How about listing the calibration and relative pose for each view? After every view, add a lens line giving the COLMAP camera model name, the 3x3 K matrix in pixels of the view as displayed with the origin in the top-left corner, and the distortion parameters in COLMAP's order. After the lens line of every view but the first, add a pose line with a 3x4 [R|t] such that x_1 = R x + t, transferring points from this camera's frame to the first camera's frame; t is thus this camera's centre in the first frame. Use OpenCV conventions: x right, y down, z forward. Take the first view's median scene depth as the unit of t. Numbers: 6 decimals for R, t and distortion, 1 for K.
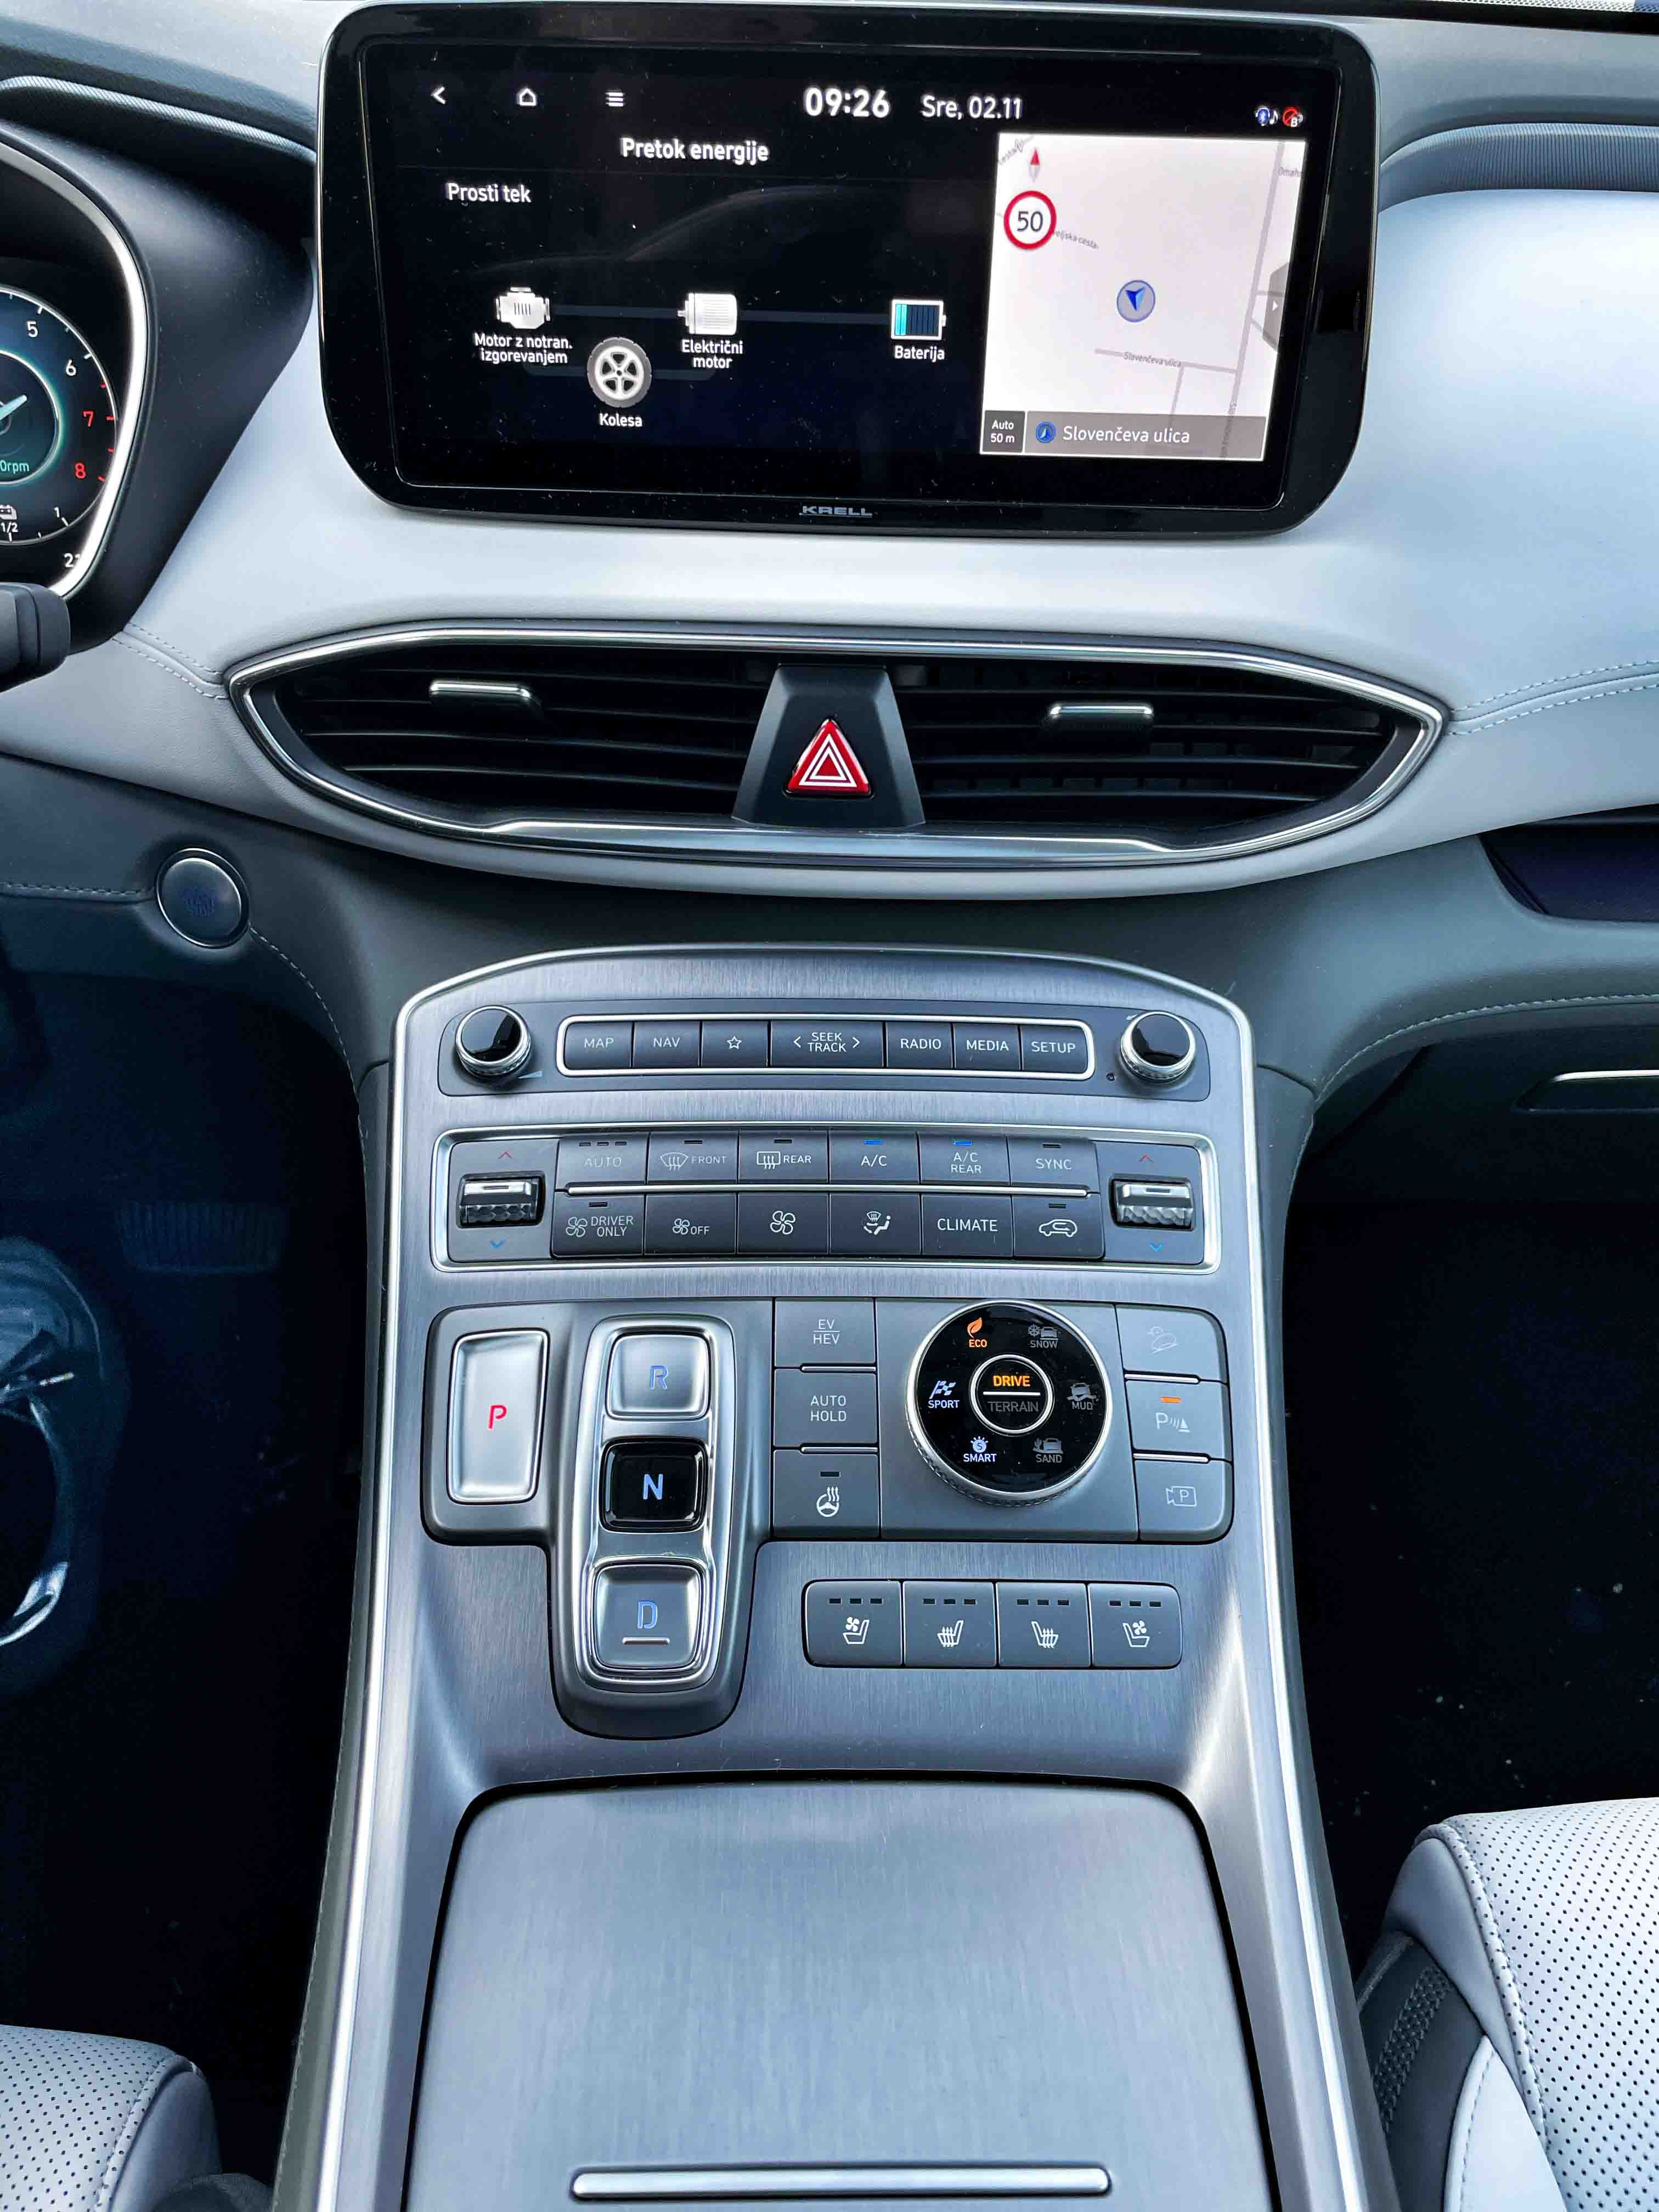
lens RADIAL K [[1705.6, 0, 818.0], [0, 1705.6, 1092.4], [0, 0, 1]] dist [0.067166, -0.106378]
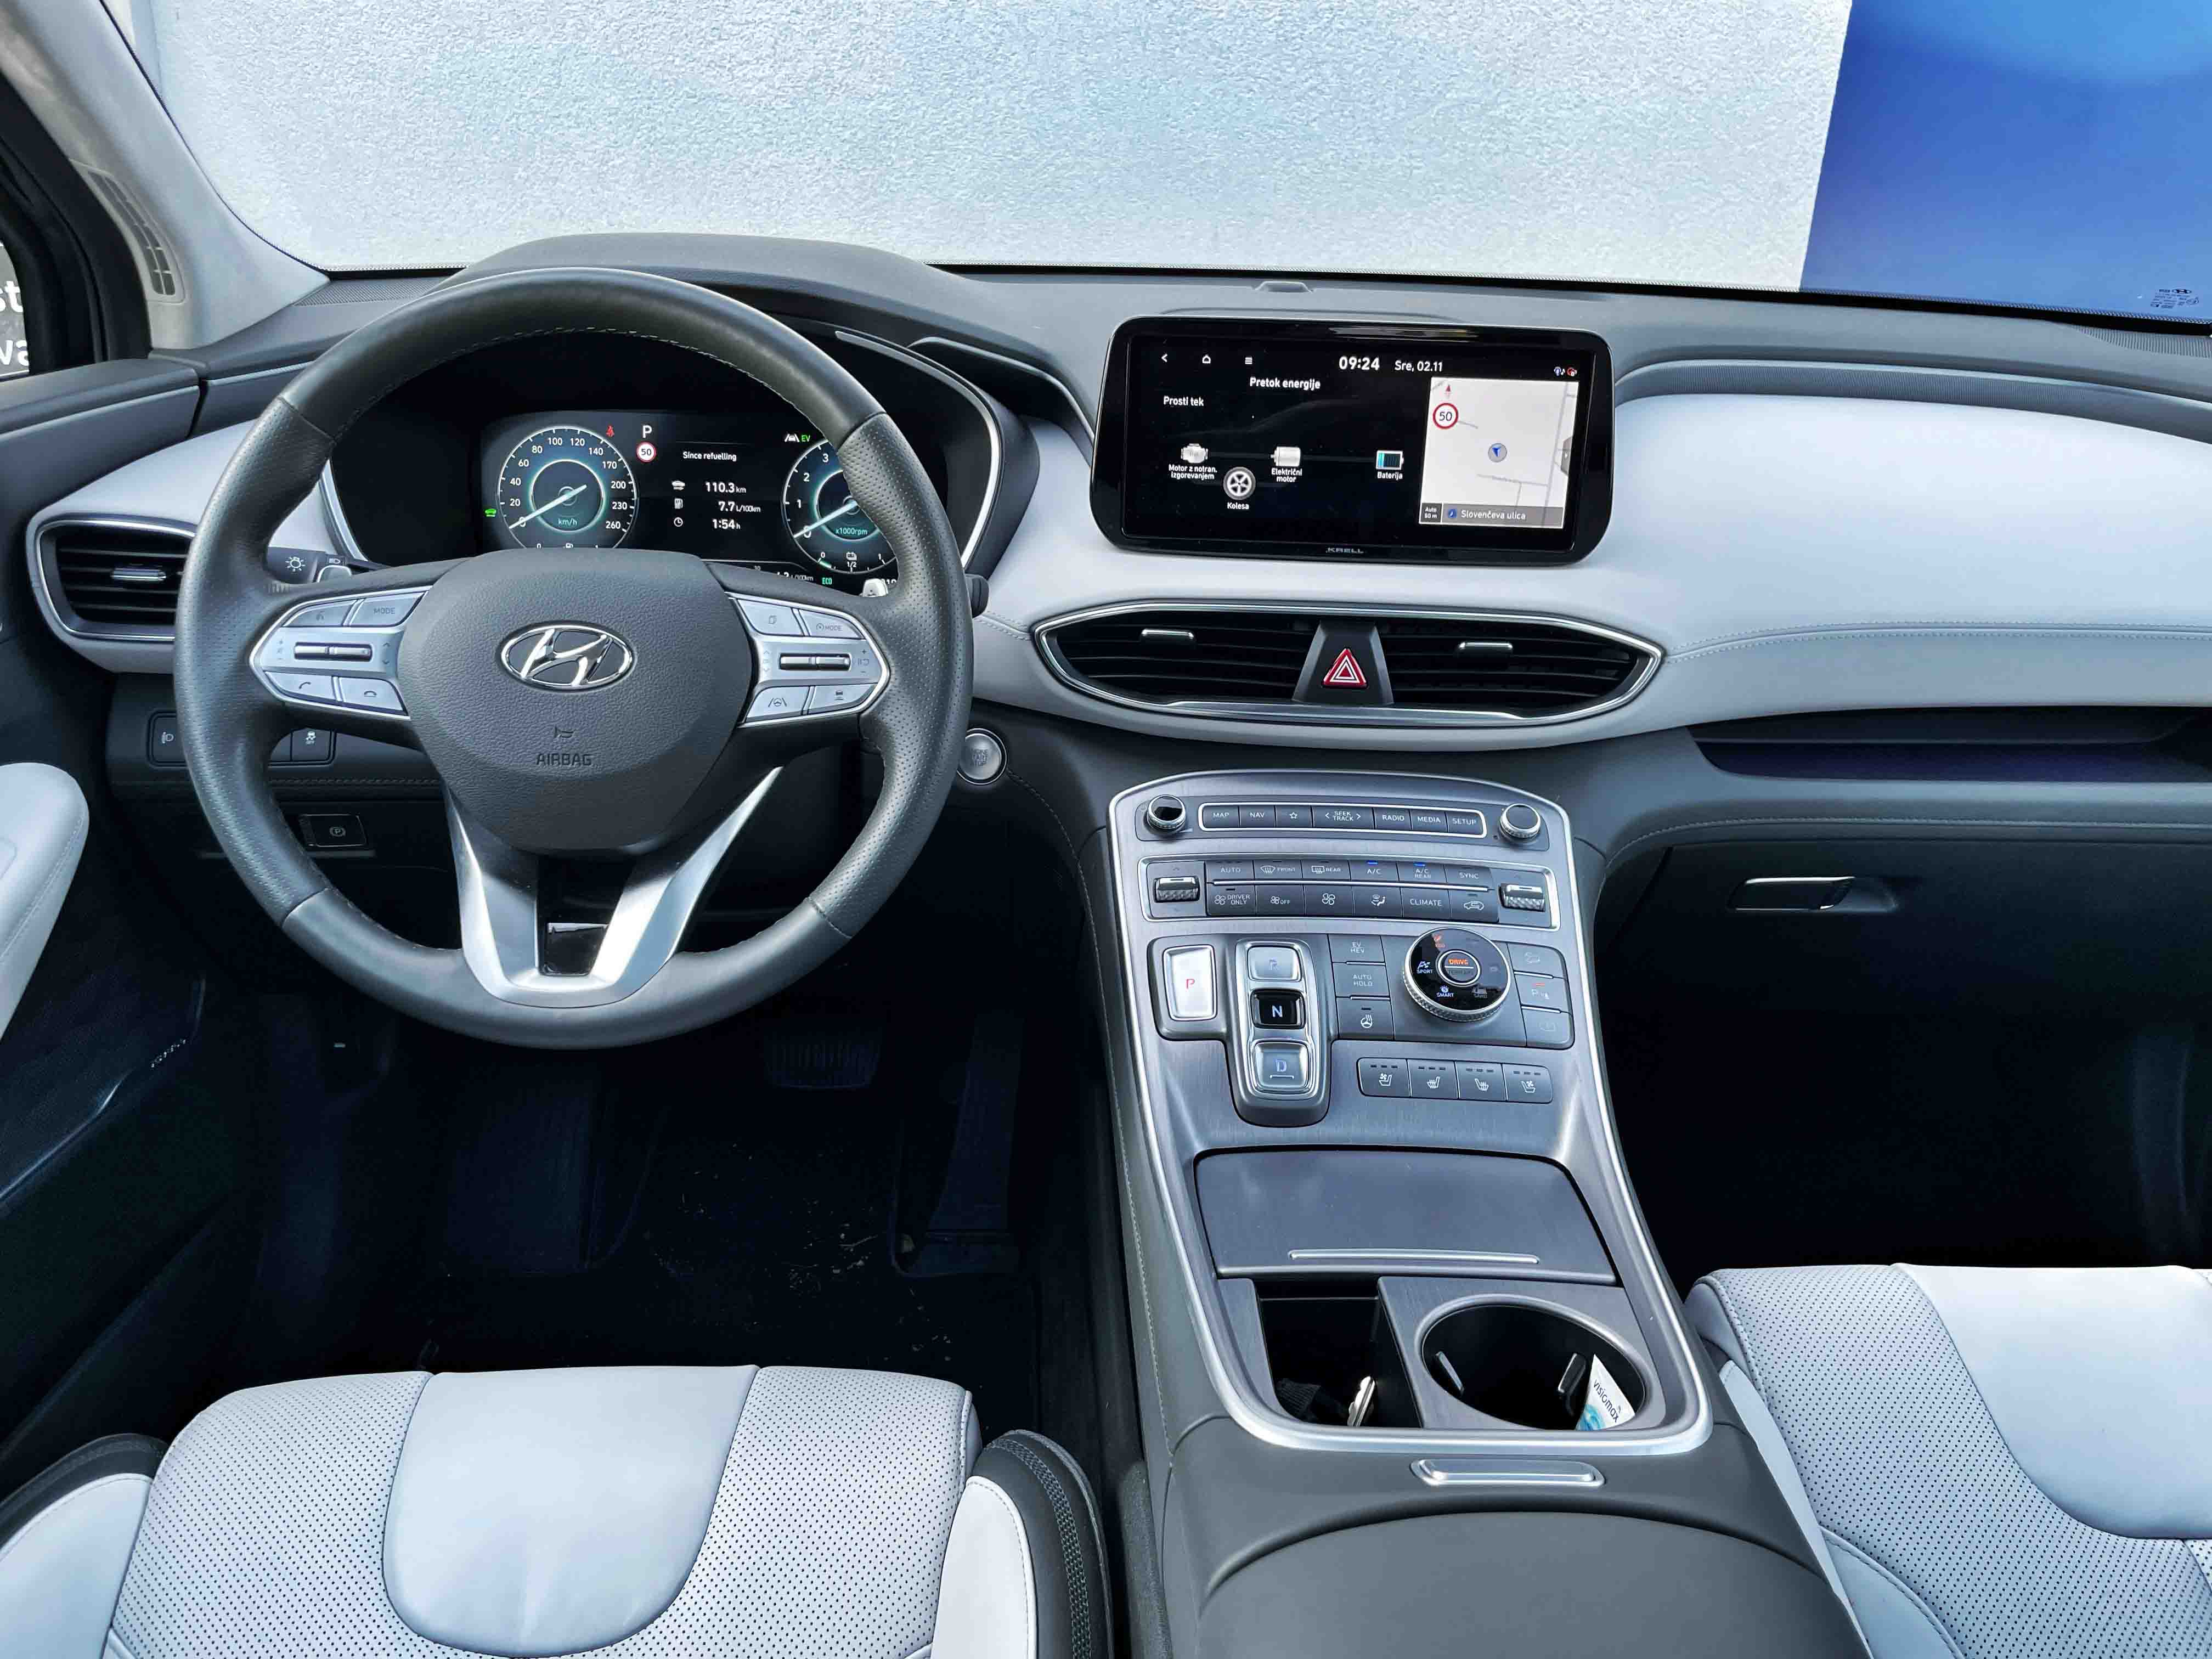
lens RADIAL K [[1705.6, 0, 1097.0], [0, 1705.6, 837.7], [0, 0, 1]] dist [0.067166, -0.106378]
pose [[0.999935, 0.011296, 0.001592, -0.281155], [-0.010707, 0.977492, -0.210702, 0.410073], [-0.003937, 0.210671, 0.977549, -0.868457]]
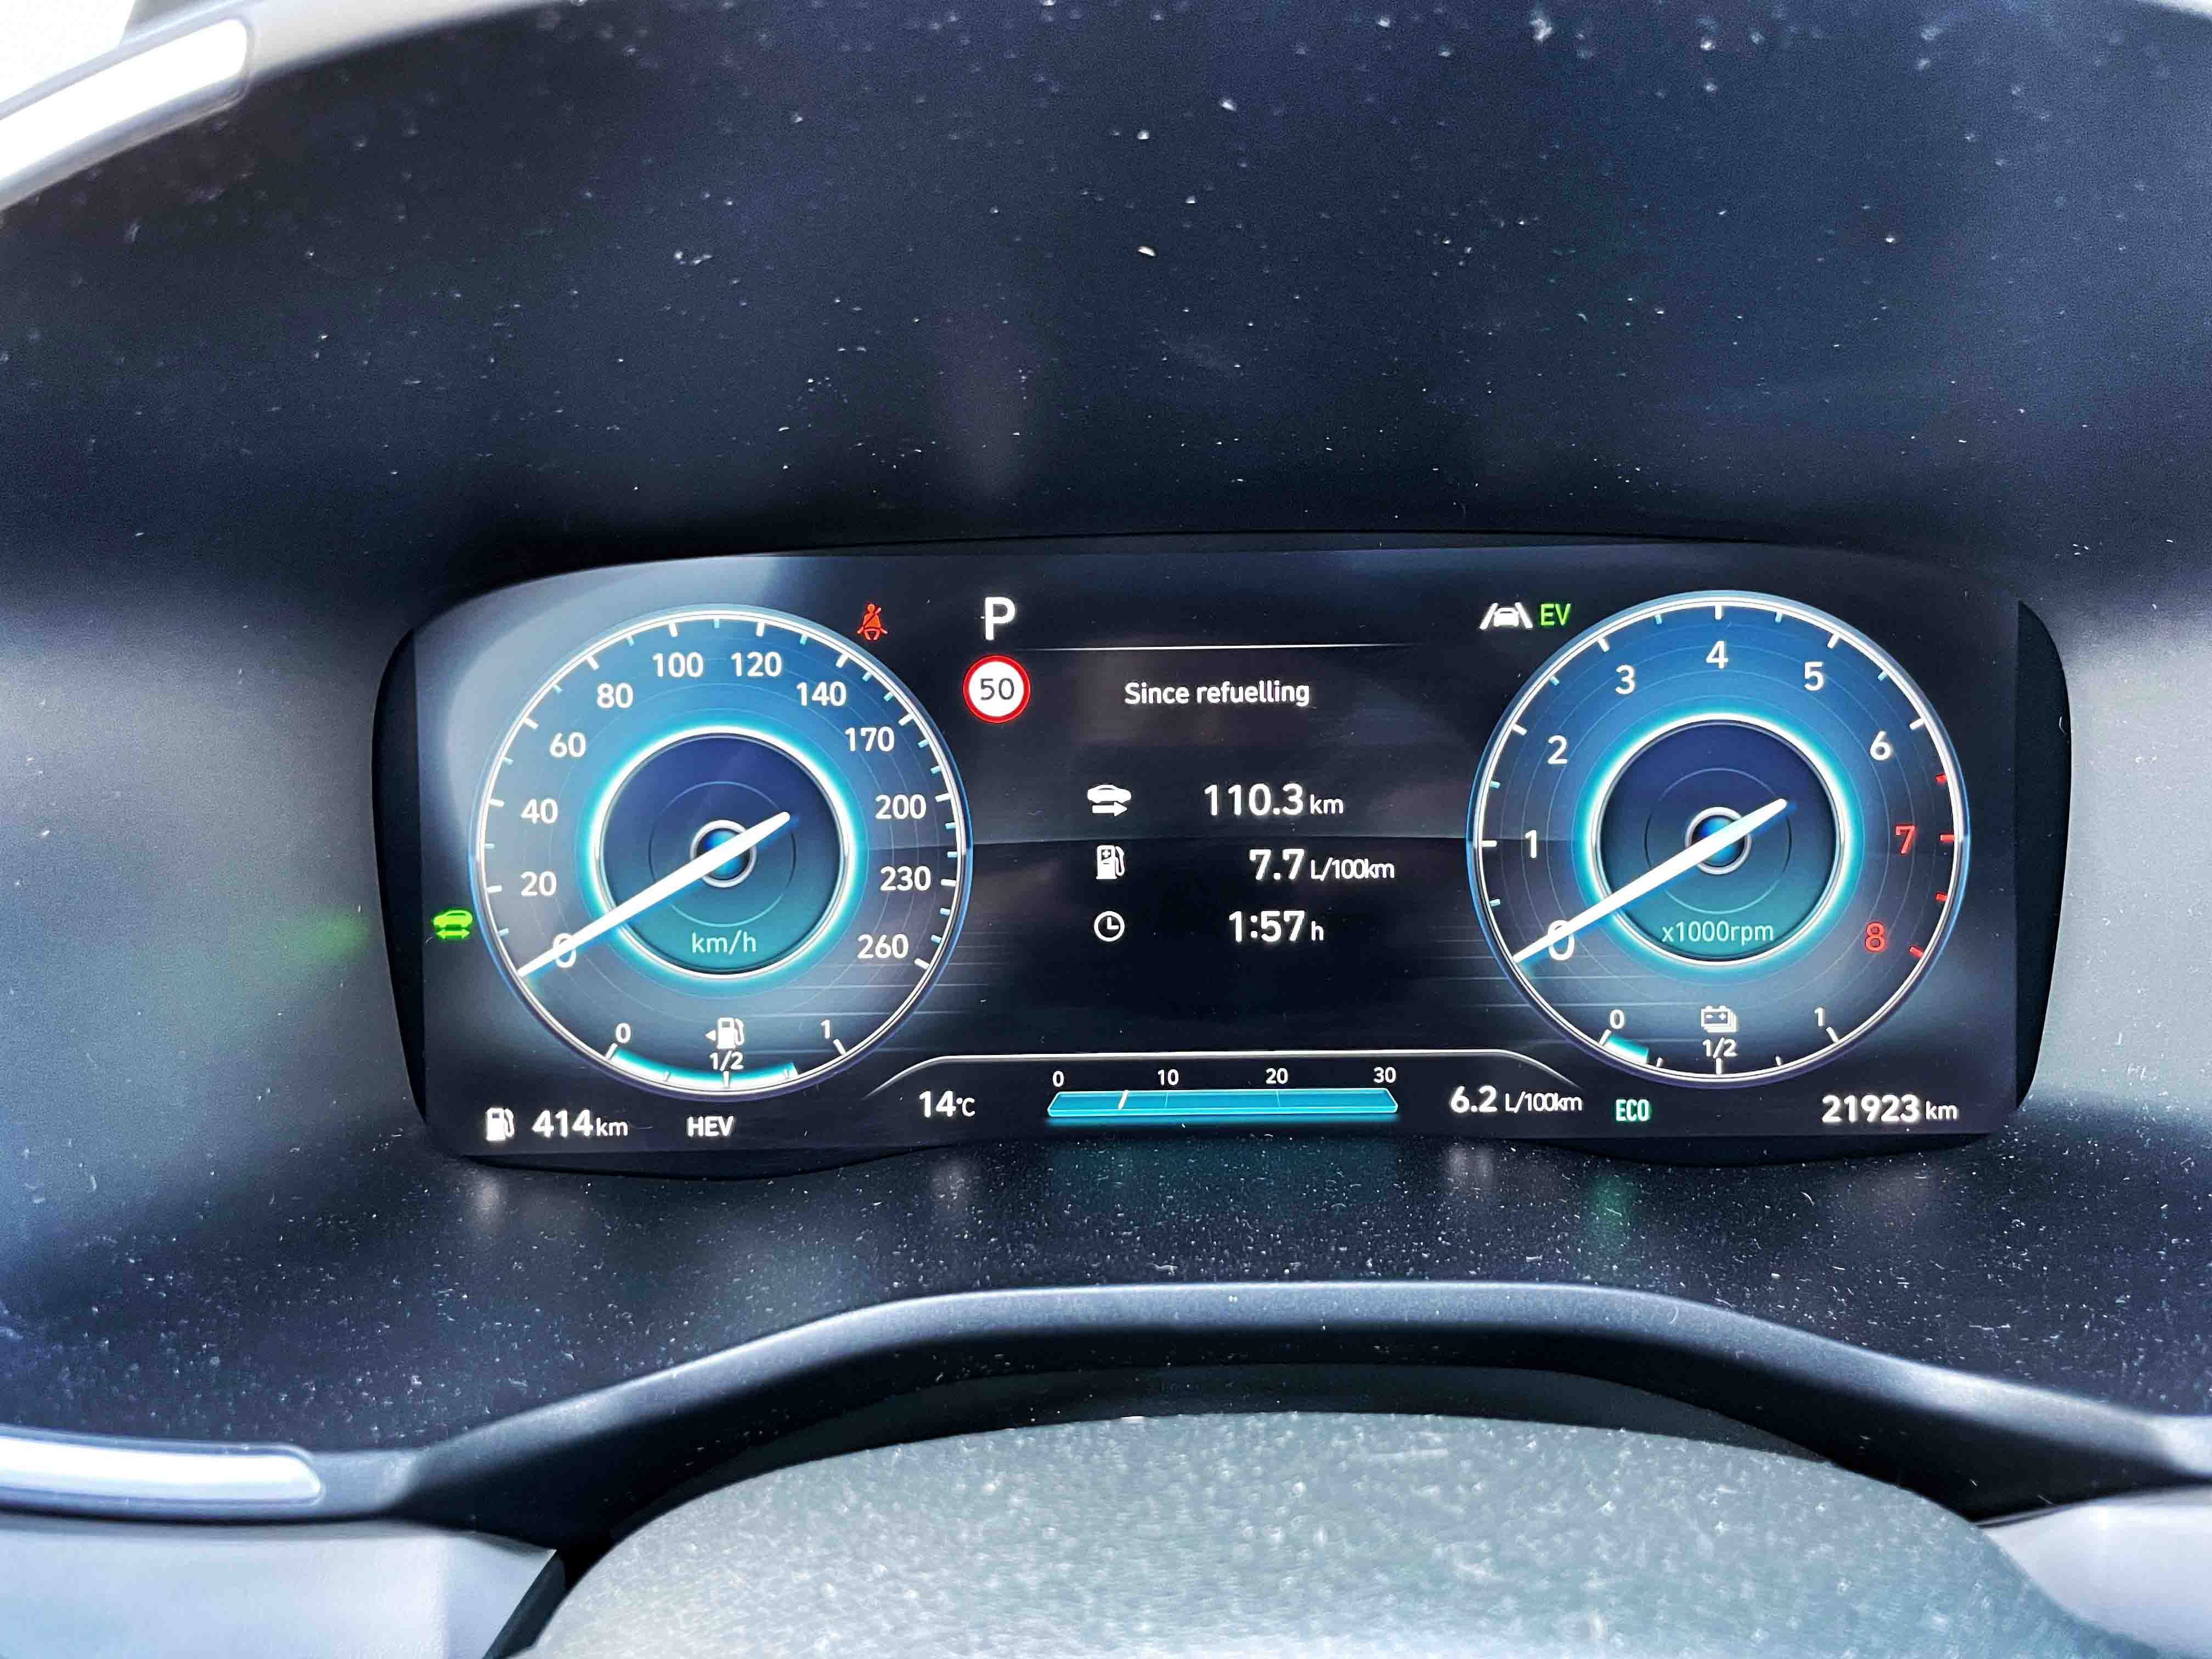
lens RADIAL K [[1705.6, 0, 1096.4], [0, 1705.6, 821.4], [0, 0, 1]] dist [0.067166, -0.106378]
pose [[0.999285, -0.023897, -0.029282, -0.824370], [0.015945, 0.968974, -0.246649, -0.354864], [0.034268, 0.246006, 0.968662, 0.641993]]
